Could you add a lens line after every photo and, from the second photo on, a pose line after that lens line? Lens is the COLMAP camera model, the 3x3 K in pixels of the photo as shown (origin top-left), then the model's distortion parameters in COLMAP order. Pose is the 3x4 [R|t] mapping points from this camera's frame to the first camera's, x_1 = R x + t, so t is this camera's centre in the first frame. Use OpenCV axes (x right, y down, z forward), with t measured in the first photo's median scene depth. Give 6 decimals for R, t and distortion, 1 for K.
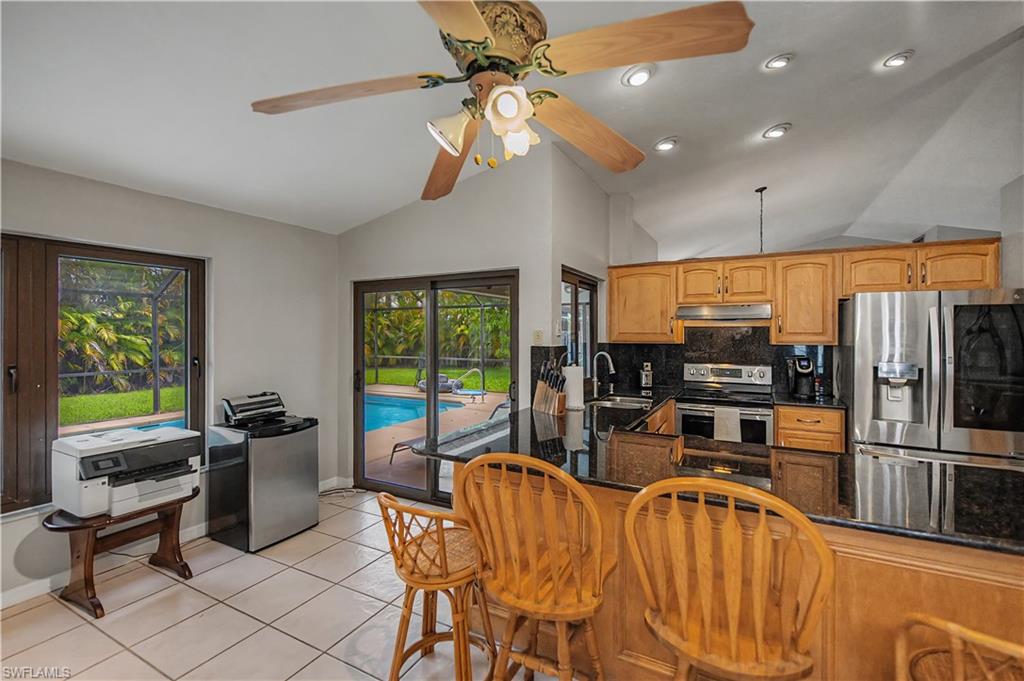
lens RADIAL K [[456.8, 0, 487.2], [0, 456.8, 332.0], [0, 0, 1]] dist [-0.000001, 0.000501]
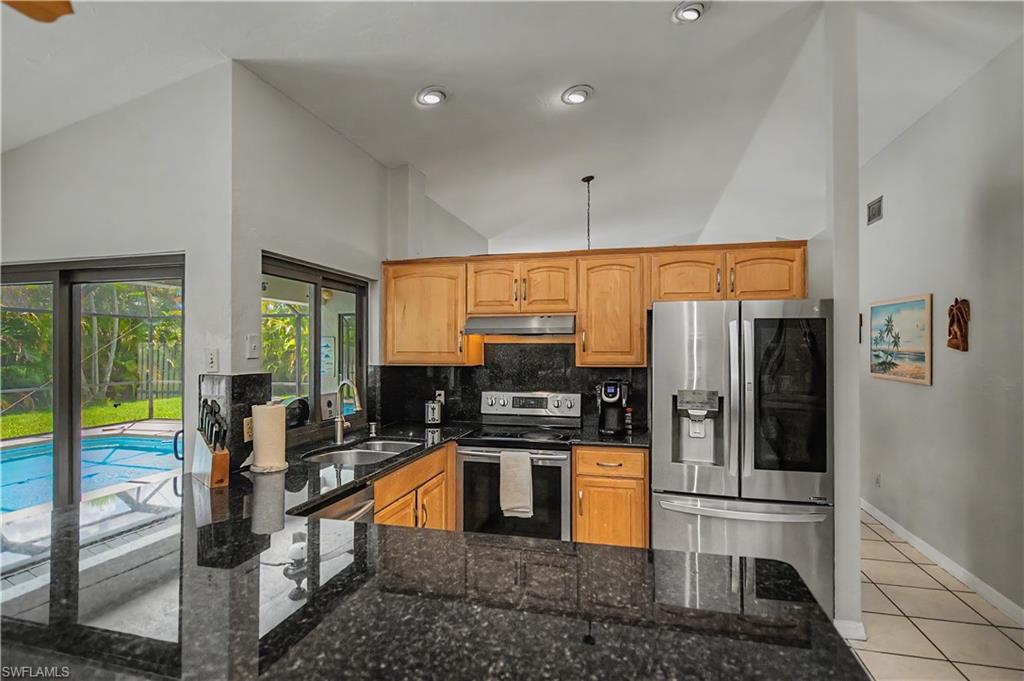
lens RADIAL K [[531.3, 0, 481.1], [0, 531.3, 341.7], [0, 0, 1]] dist [0.002124, -0.000160]
pose [[0.970728, 0.000853, 0.240179, 0.254046], [0.001684, 0.999945, -0.010359, -0.006455], [-0.240175, 0.010460, 0.970673, 0.156718]]
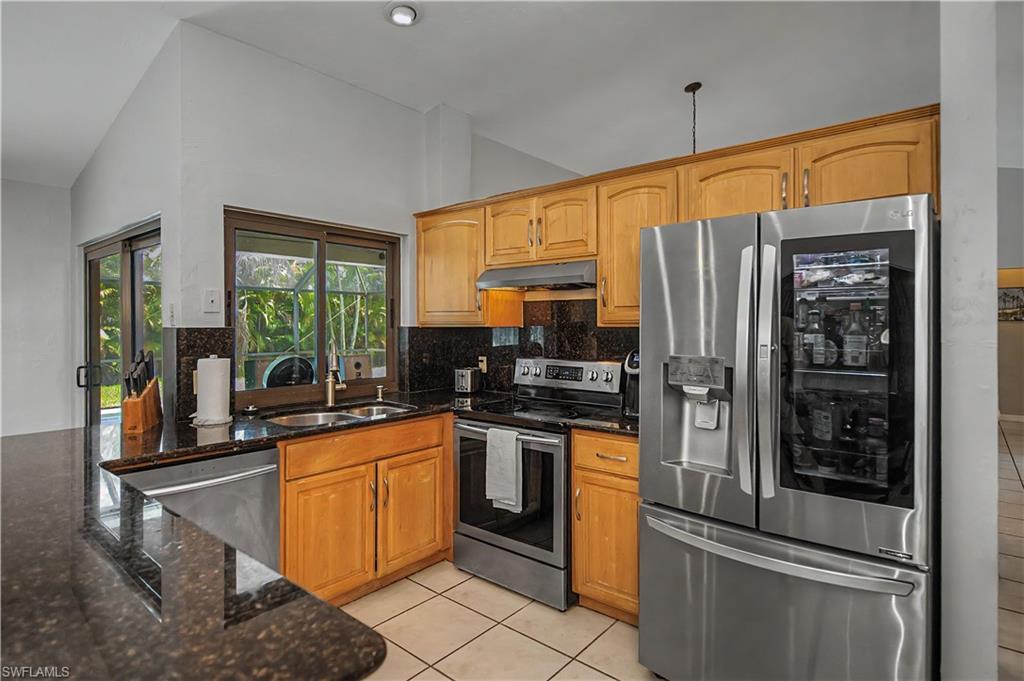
lens RADIAL K [[531.3, 0, 496.1], [0, 531.3, 327.1], [0, 0, 1]] dist [0.002124, -0.000160]
pose [[0.979769, -0.000075, -0.200130, 0.651537], [0.000790, 0.999994, 0.003491, 0.026044], [0.200128, -0.003579, 0.979763, 0.295980]]
